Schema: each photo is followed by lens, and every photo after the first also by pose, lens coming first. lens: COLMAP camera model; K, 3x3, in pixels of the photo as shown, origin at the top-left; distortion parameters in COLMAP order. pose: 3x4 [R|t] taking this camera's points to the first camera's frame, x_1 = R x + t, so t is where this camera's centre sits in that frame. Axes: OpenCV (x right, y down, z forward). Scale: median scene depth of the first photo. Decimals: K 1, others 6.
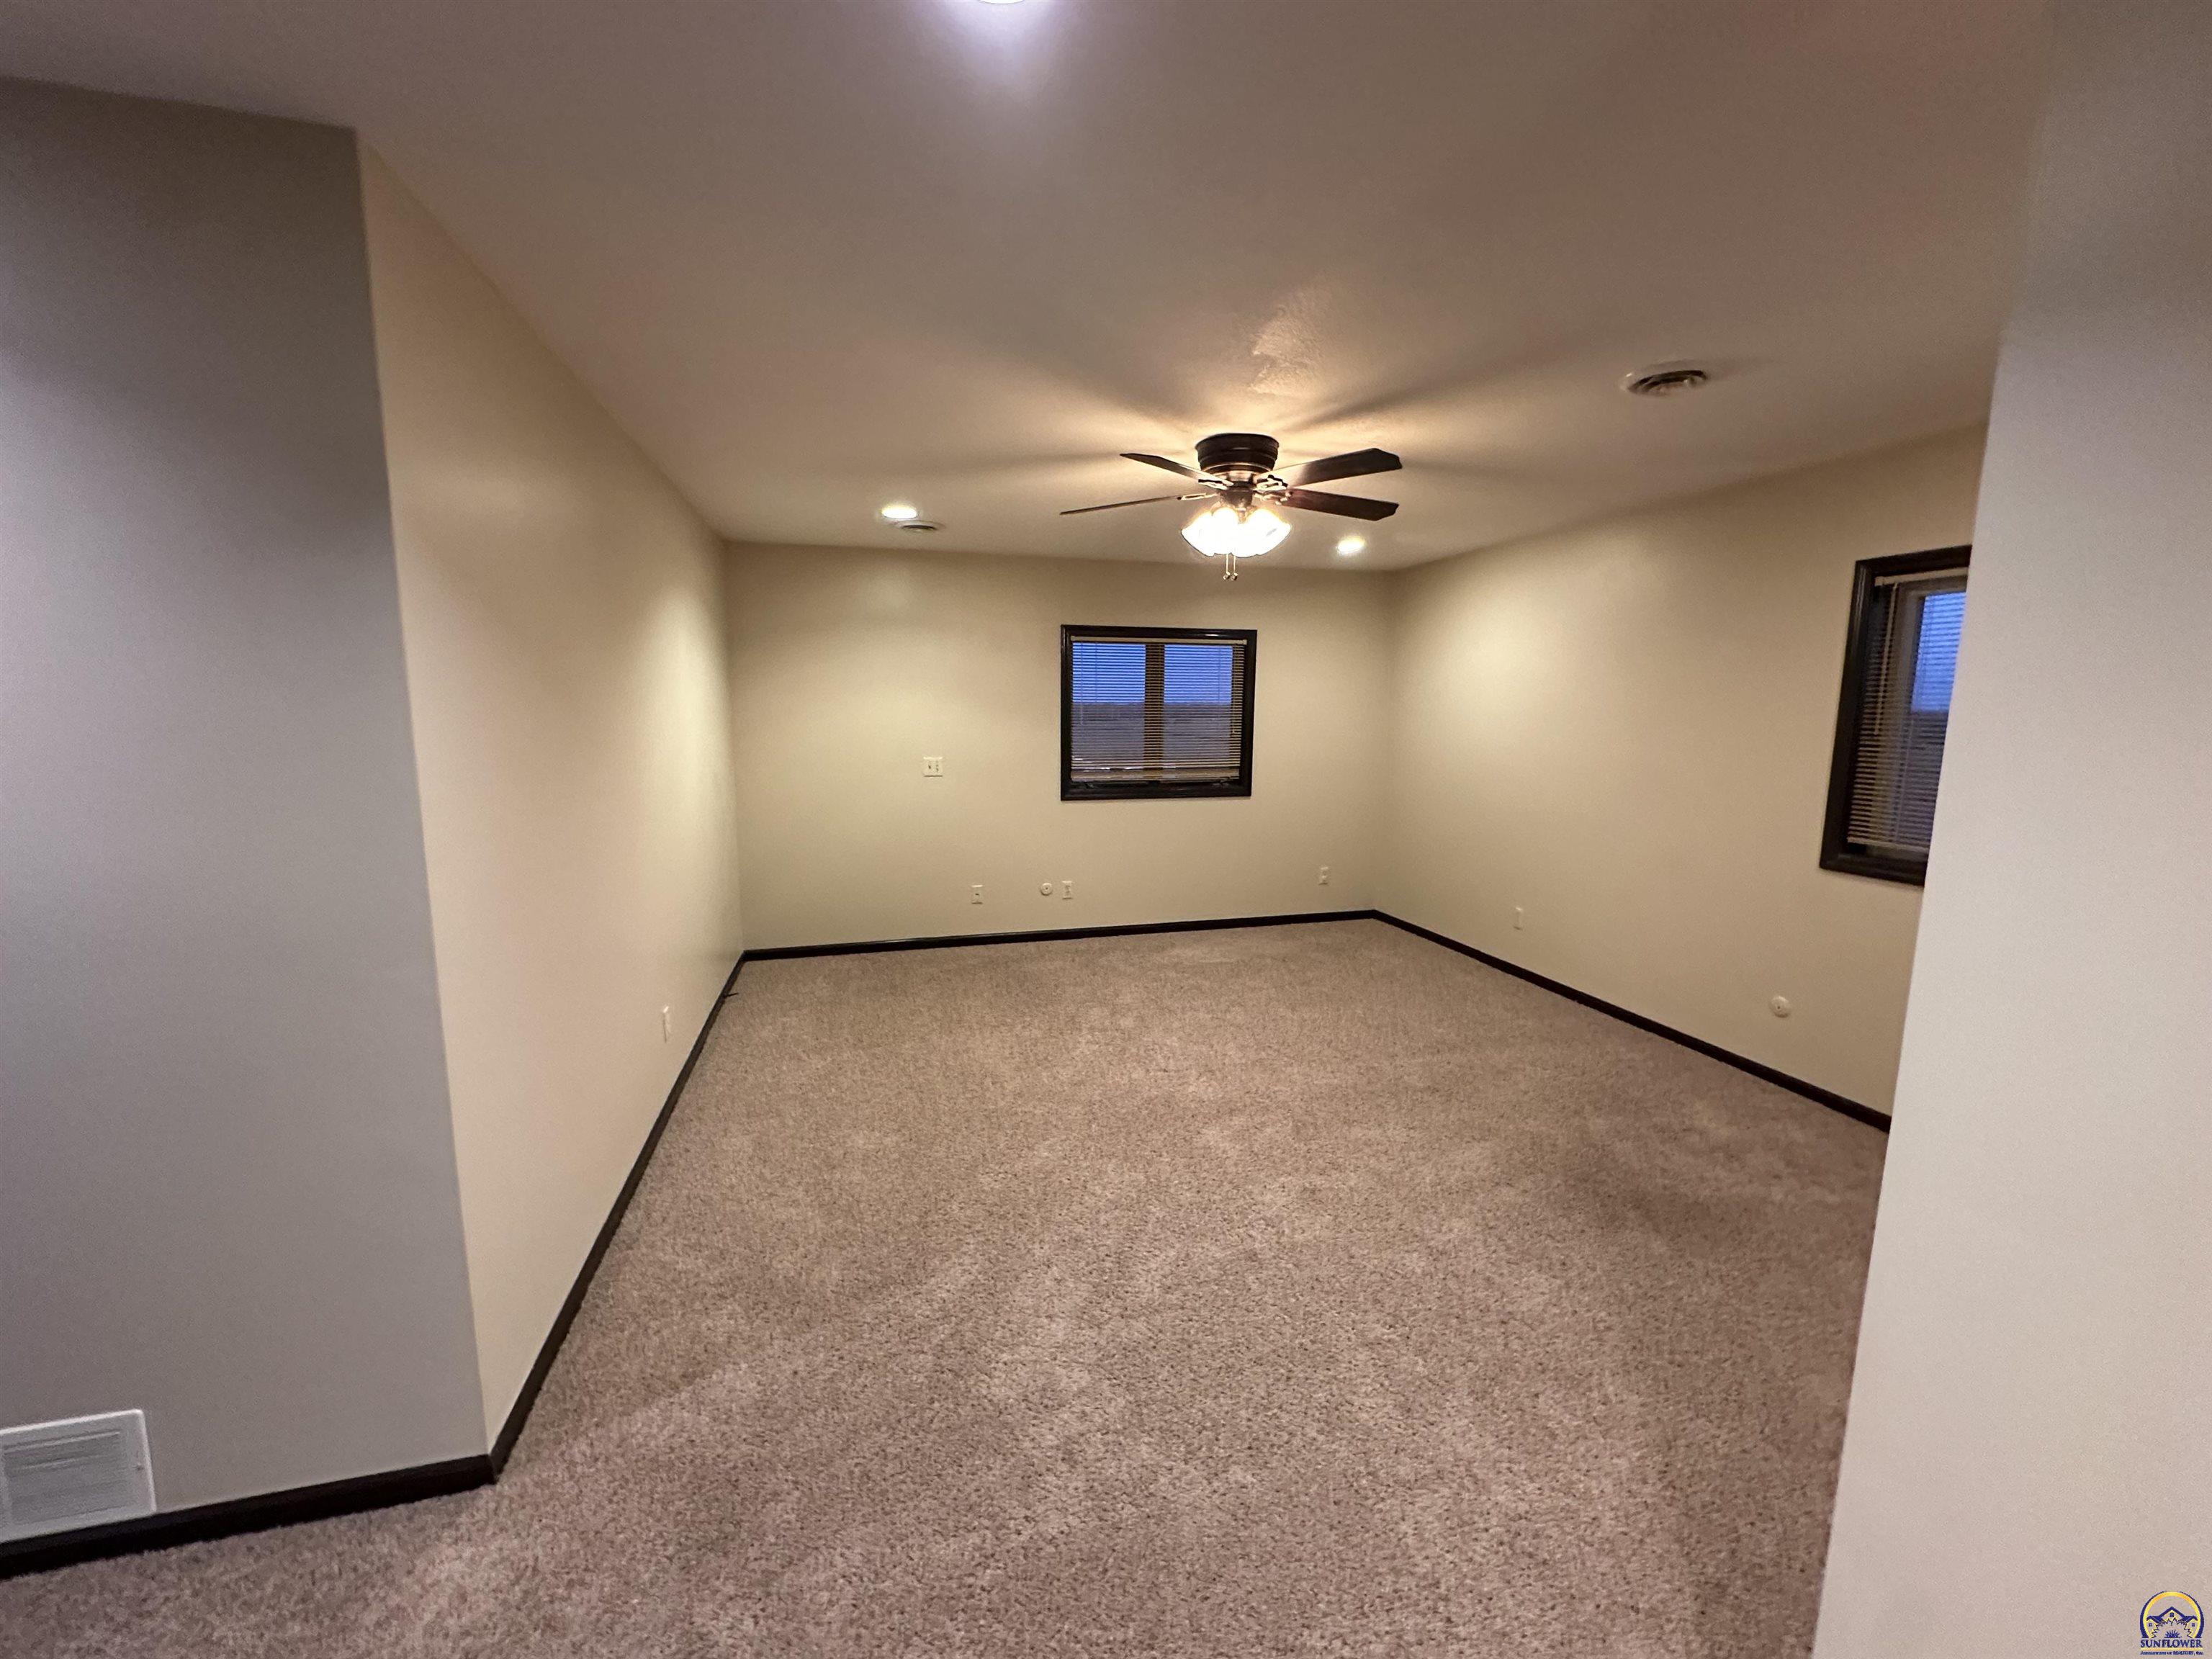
lens RADIAL K [[878.6, 0, 1107.1], [0, 878.6, 831.3], [0, 0, 1]] dist [-0.004951, 0.000492]
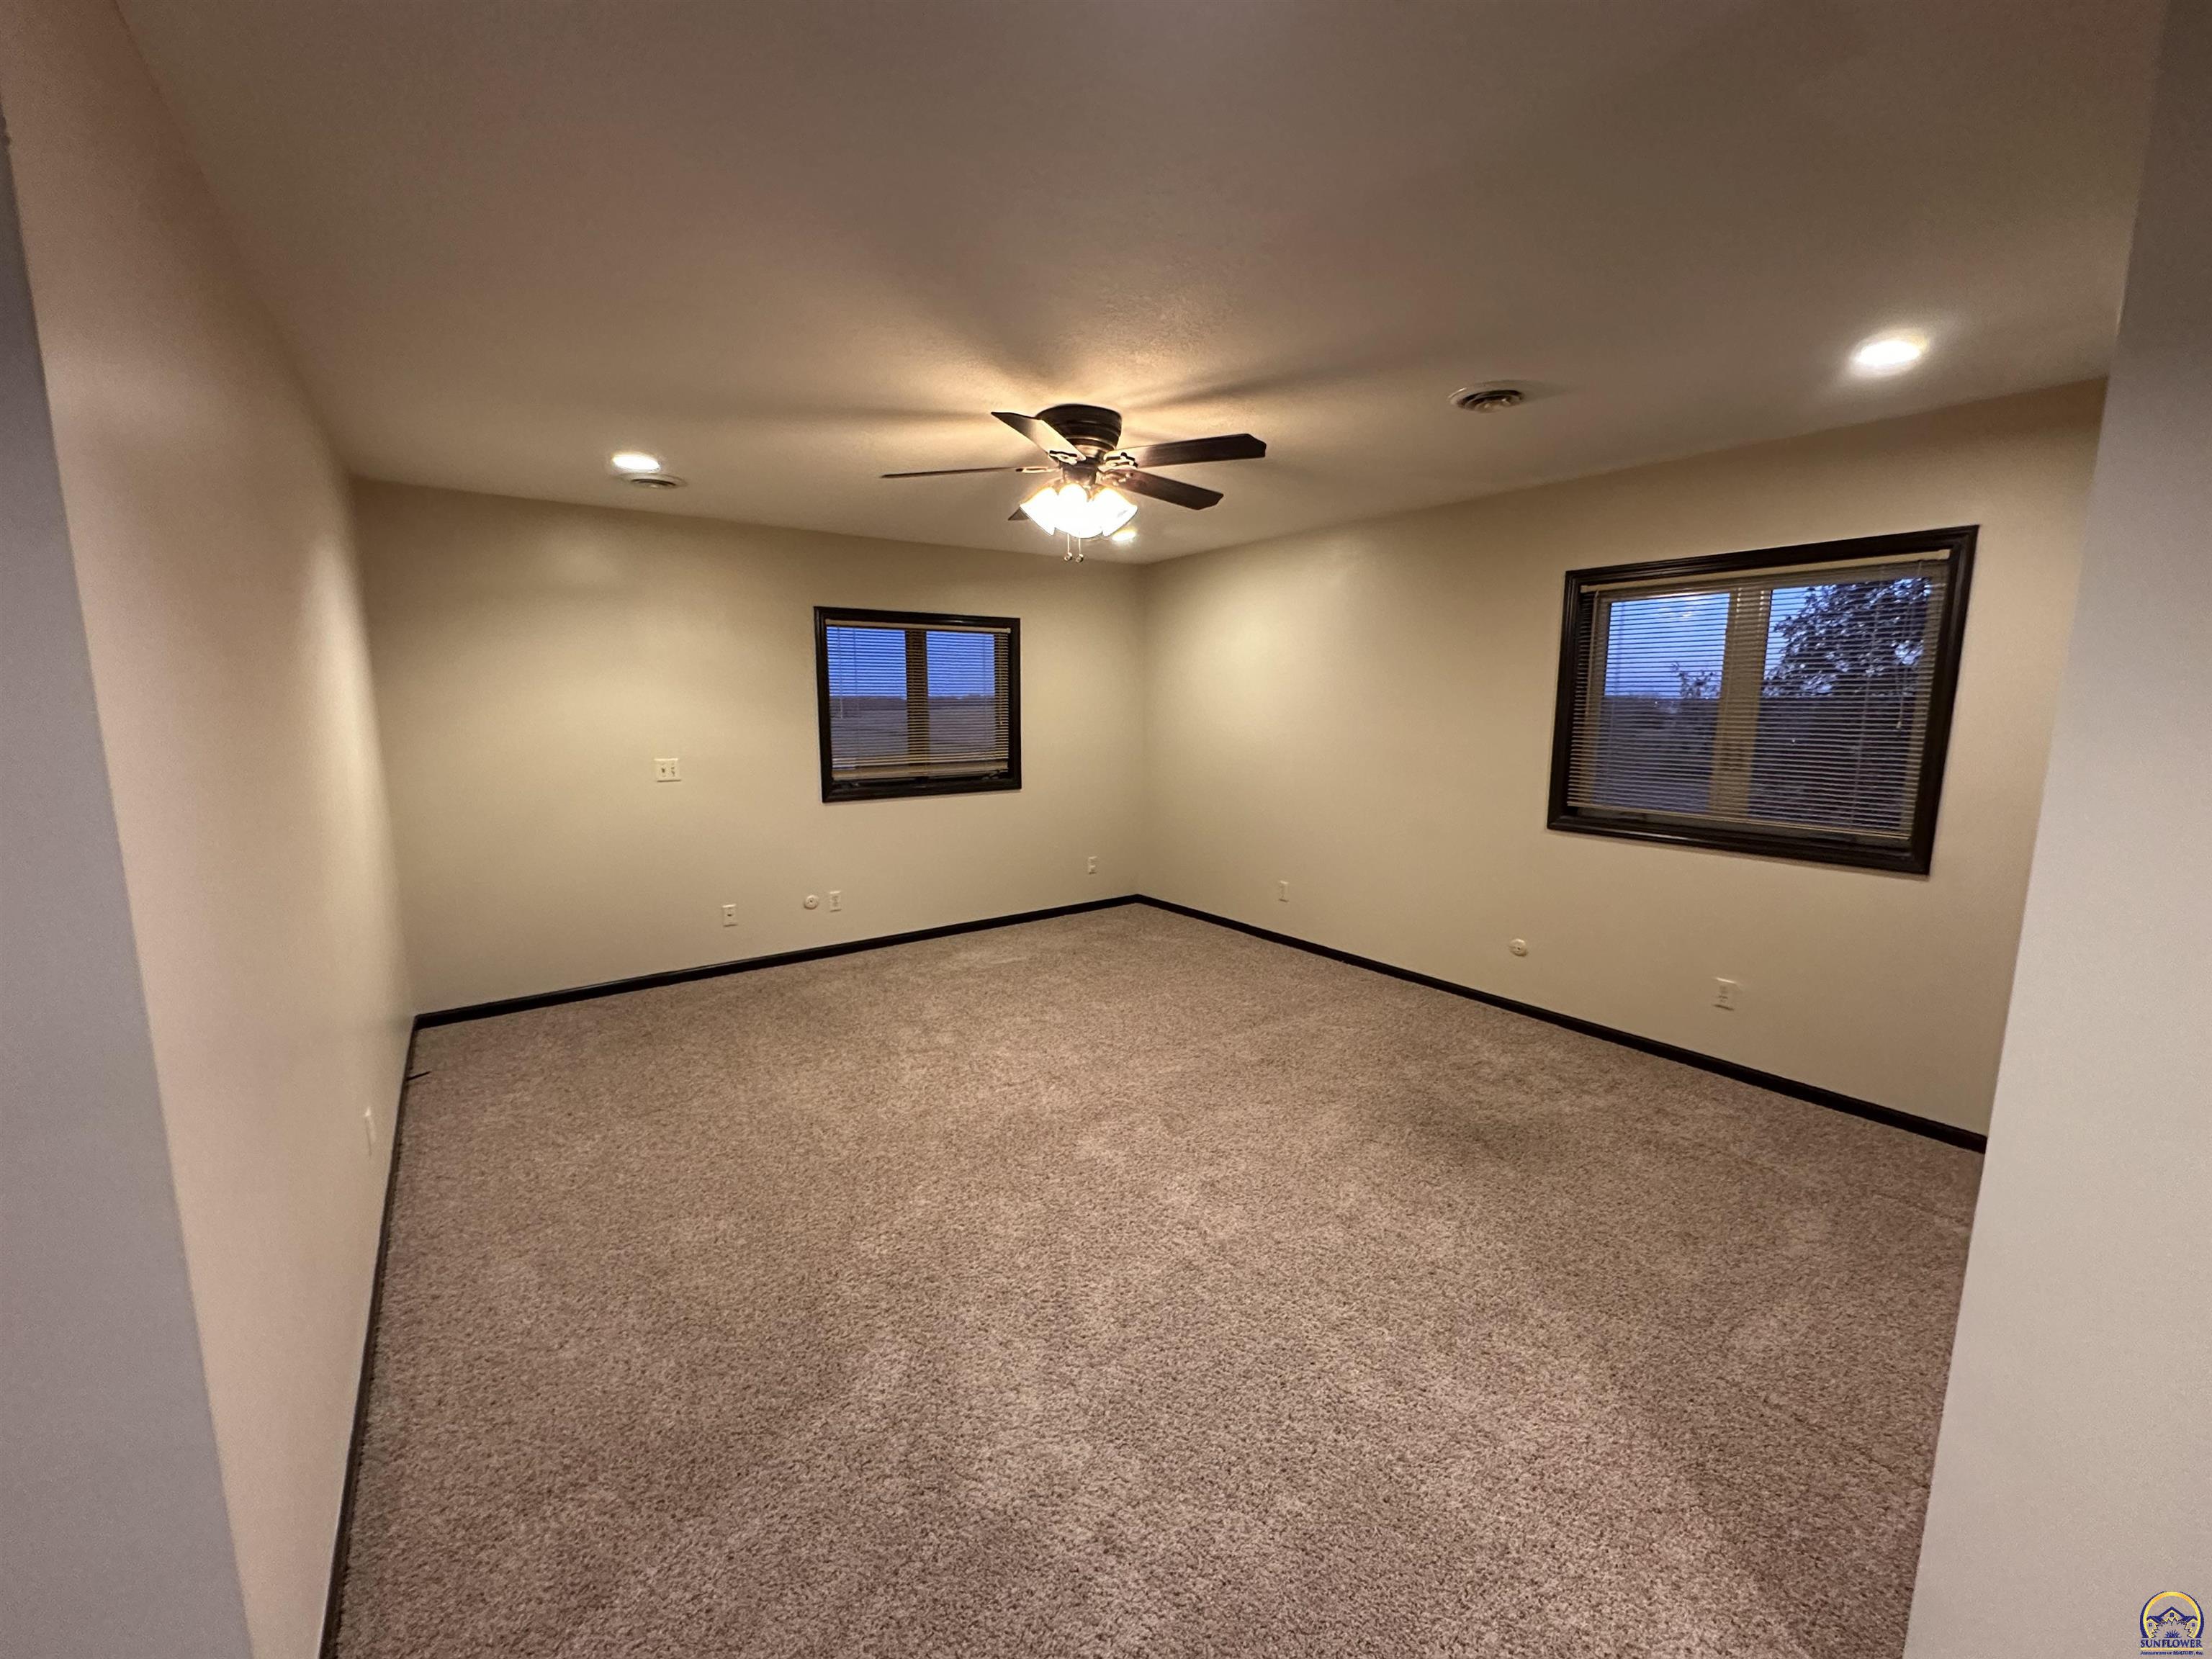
lens RADIAL K [[878.6, 0, 1107.1], [0, 878.6, 831.3], [0, 0, 1]] dist [-0.004951, 0.000492]
pose [[0.933238, -0.058807, 0.354414, -0.171357], [0.055937, 0.998266, 0.018345, -0.009934], [-0.354878, 0.002704, 0.934909, 0.096511]]
